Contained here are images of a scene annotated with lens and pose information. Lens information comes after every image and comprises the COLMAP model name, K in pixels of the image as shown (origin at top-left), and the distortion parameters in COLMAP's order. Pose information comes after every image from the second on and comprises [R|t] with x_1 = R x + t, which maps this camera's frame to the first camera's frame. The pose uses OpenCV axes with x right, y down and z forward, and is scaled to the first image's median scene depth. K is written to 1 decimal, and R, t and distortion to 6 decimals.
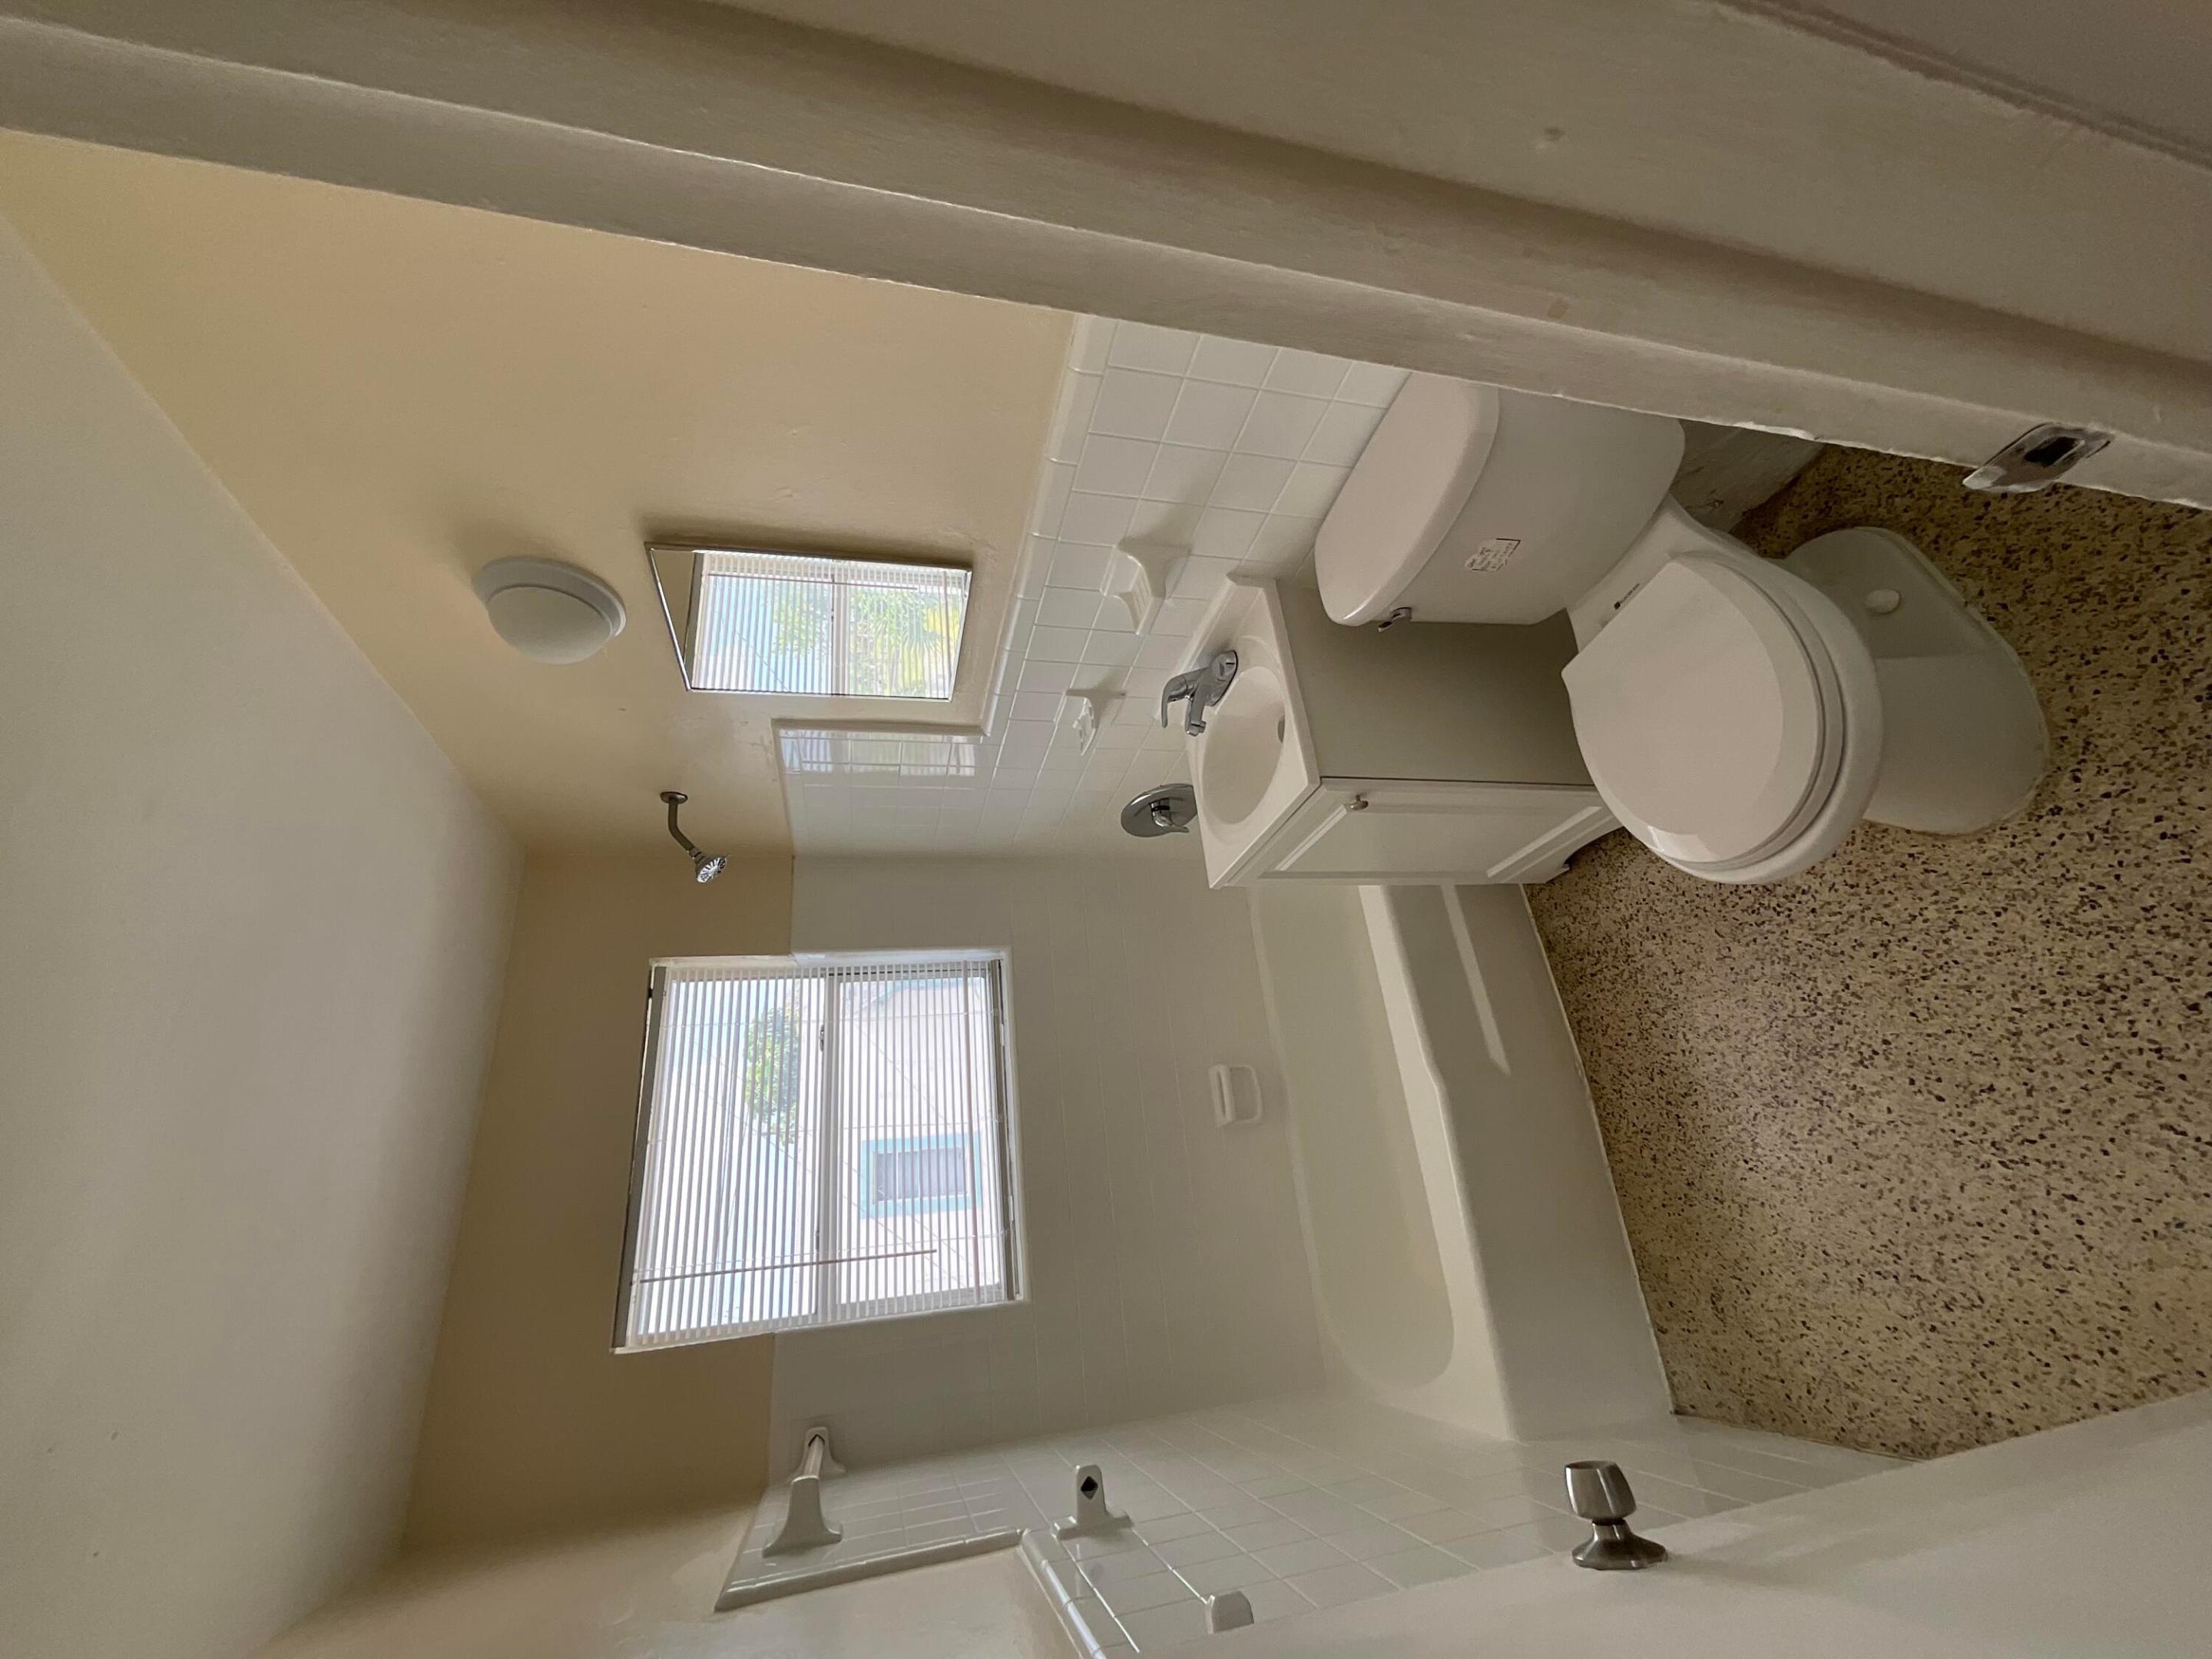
lens RADIAL K [[884.6, 0, 1110.9], [0, 884.6, 837.8], [0, 0, 1]] dist [0.006414, -0.002143]
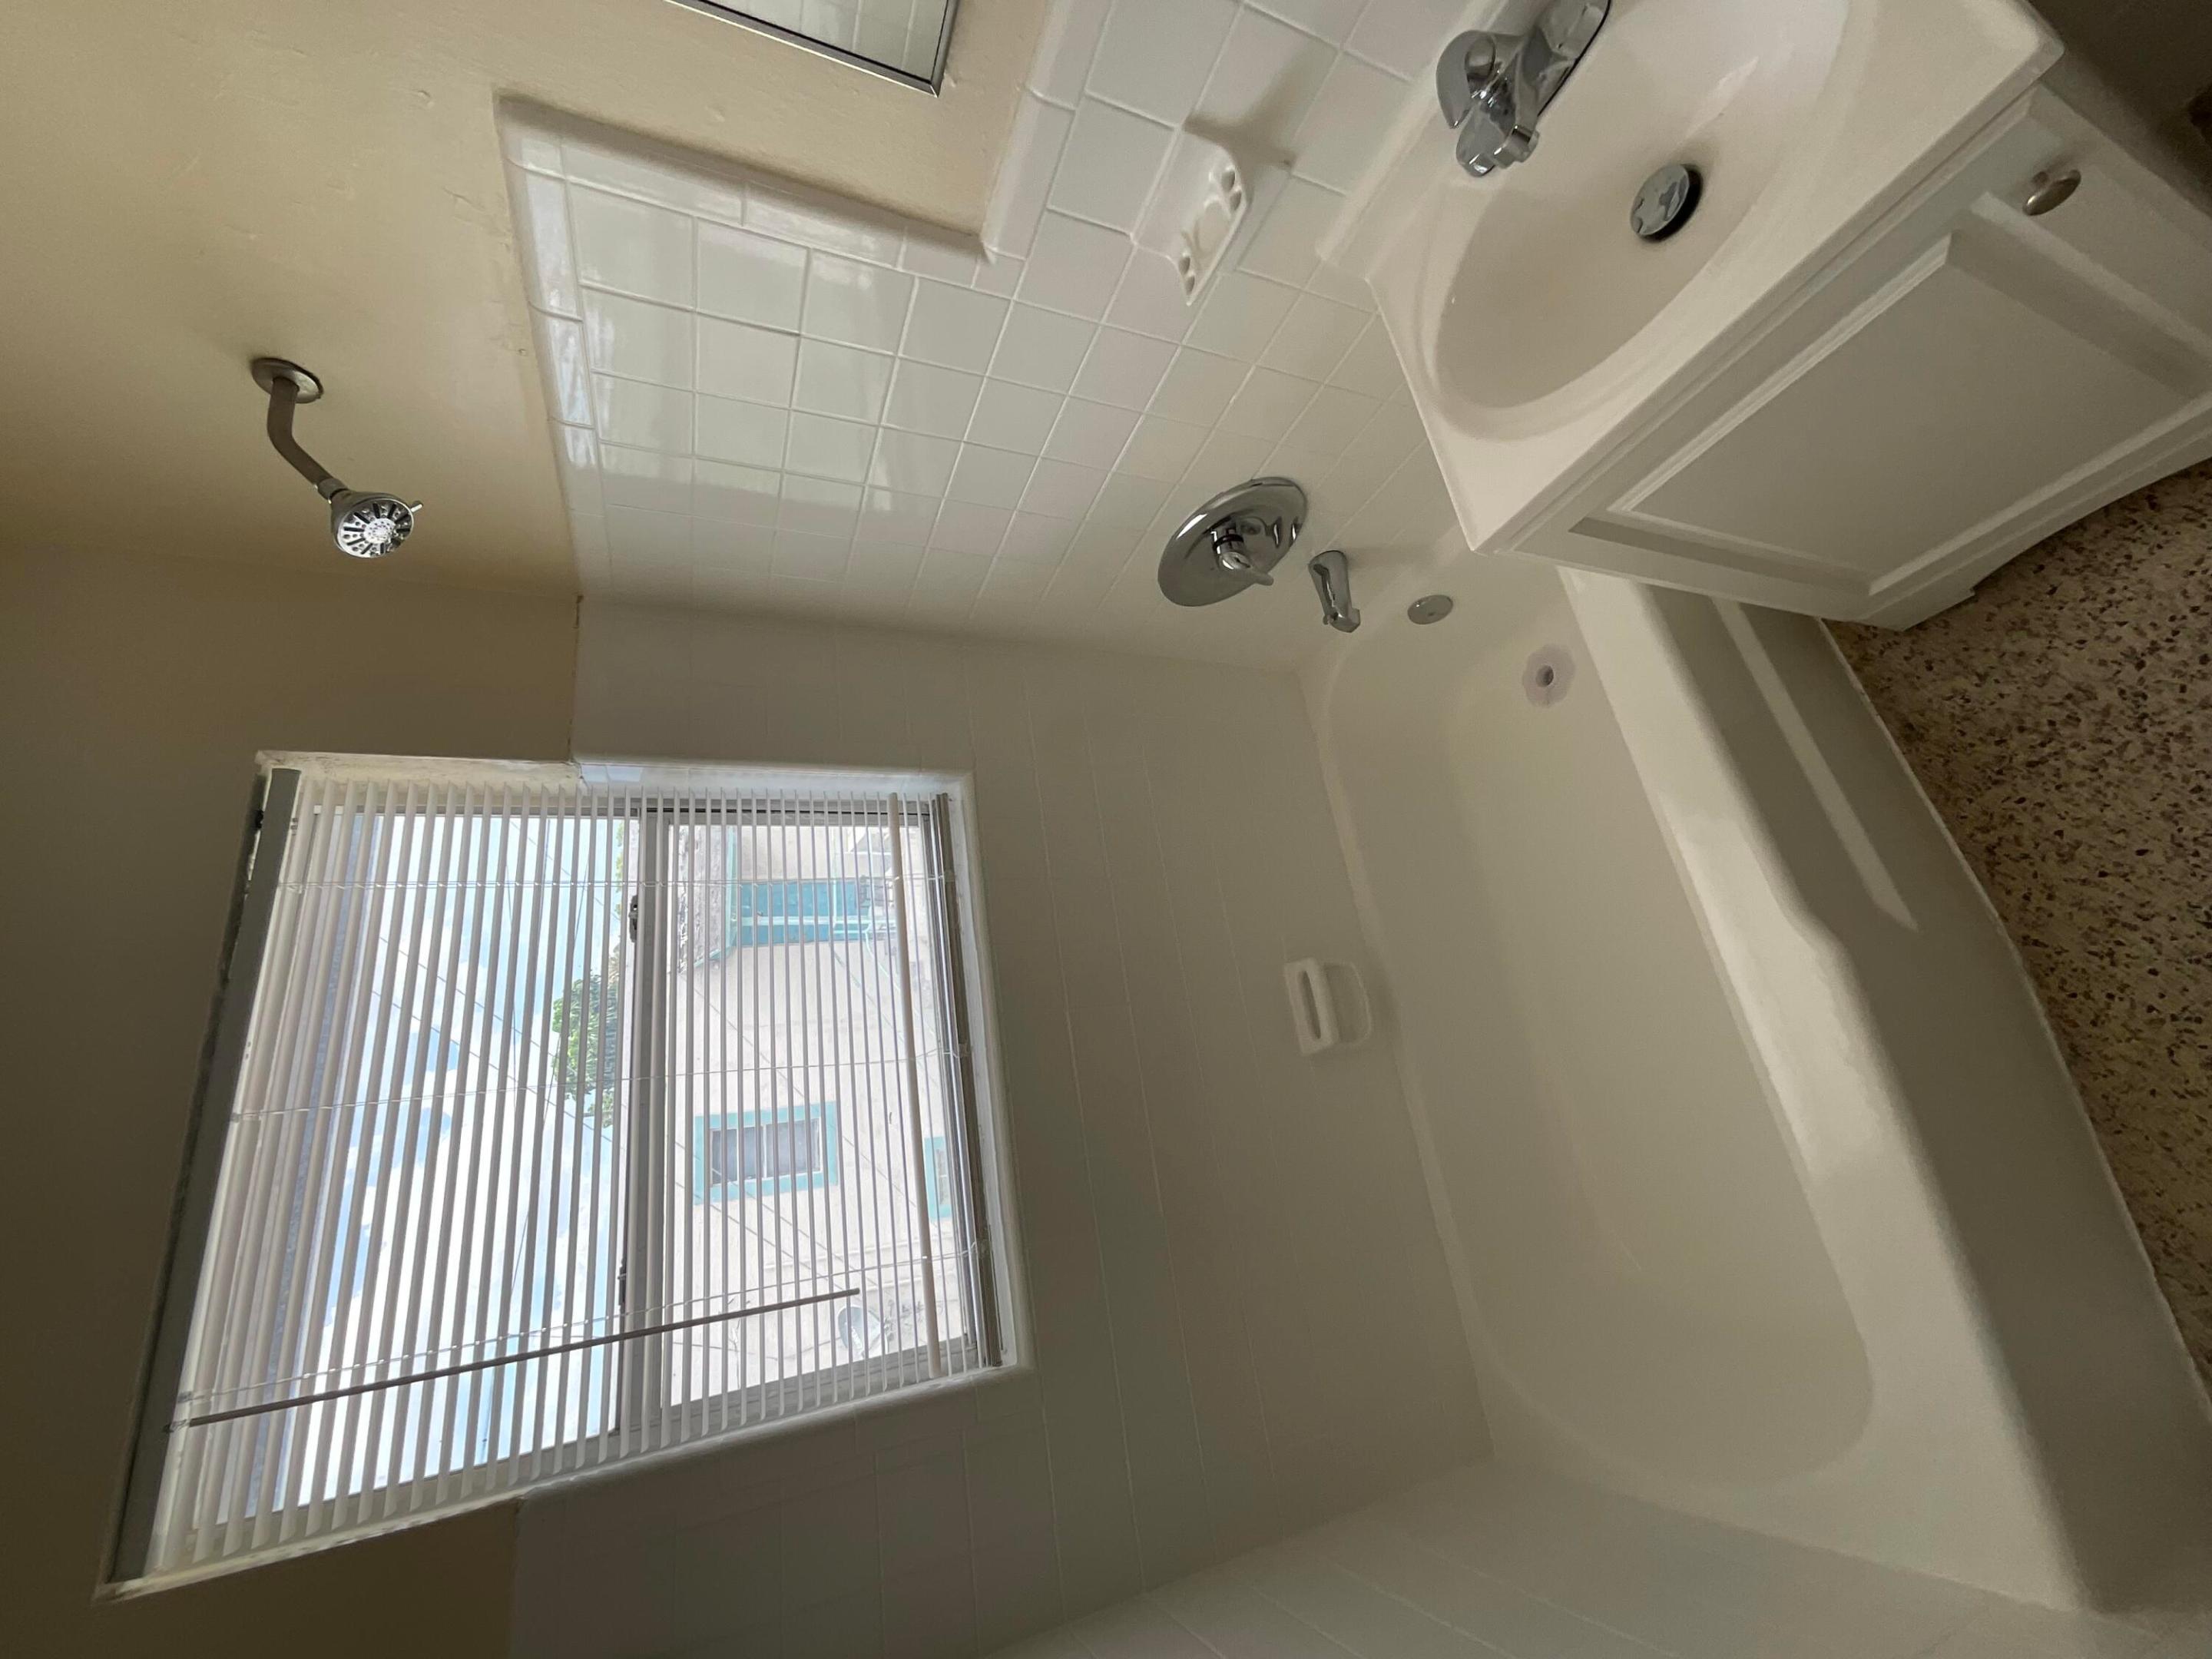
lens RADIAL K [[884.6, 0, 1108.5], [0, 884.6, 833.6], [0, 0, 1]] dist [0.006414, -0.002143]
pose [[0.986438, 0.010083, 0.163823, -0.153727], [-0.015752, 0.999320, 0.033337, 0.185081], [-0.163375, -0.035466, 0.985926, 0.501044]]
